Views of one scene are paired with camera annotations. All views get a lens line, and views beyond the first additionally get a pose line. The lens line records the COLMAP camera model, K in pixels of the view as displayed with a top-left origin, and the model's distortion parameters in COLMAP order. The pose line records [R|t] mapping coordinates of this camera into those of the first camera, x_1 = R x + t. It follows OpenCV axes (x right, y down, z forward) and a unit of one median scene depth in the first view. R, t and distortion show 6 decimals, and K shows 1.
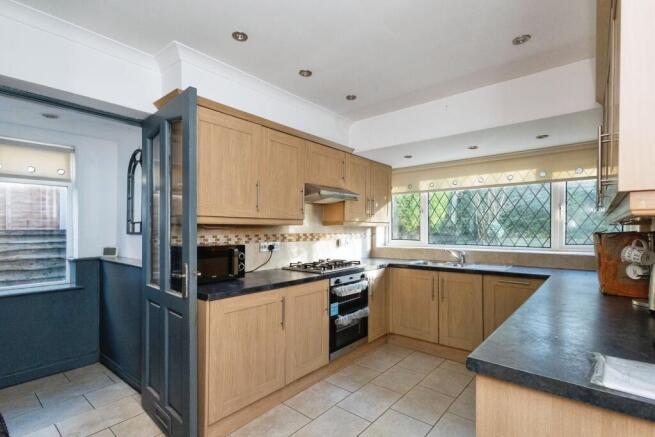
lens RADIAL K [[314.3, 0, 327.9], [0, 314.3, 239.5], [0, 0, 1]] dist [-0.000592, -0.000027]
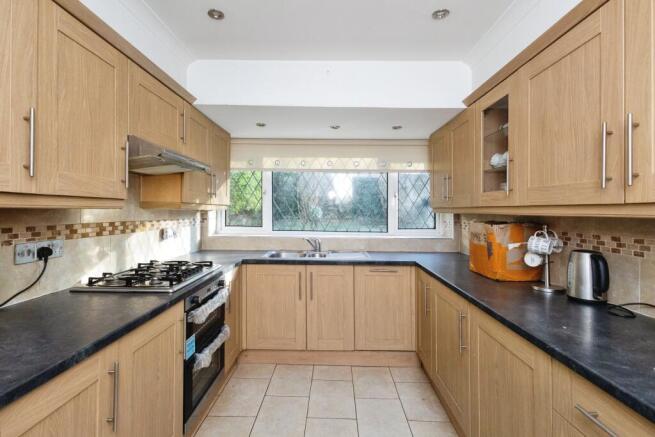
lens RADIAL K [[311.3, 0, 327.5], [0, 311.3, 218.5], [0, 0, 1]] dist [0.000919, -0.000057]
pose [[0.776177, -0.004263, 0.630500, -0.130840], [0.006149, 0.999981, -0.000809, -0.023120], [-0.630485, 0.004505, 0.776189, 0.302795]]
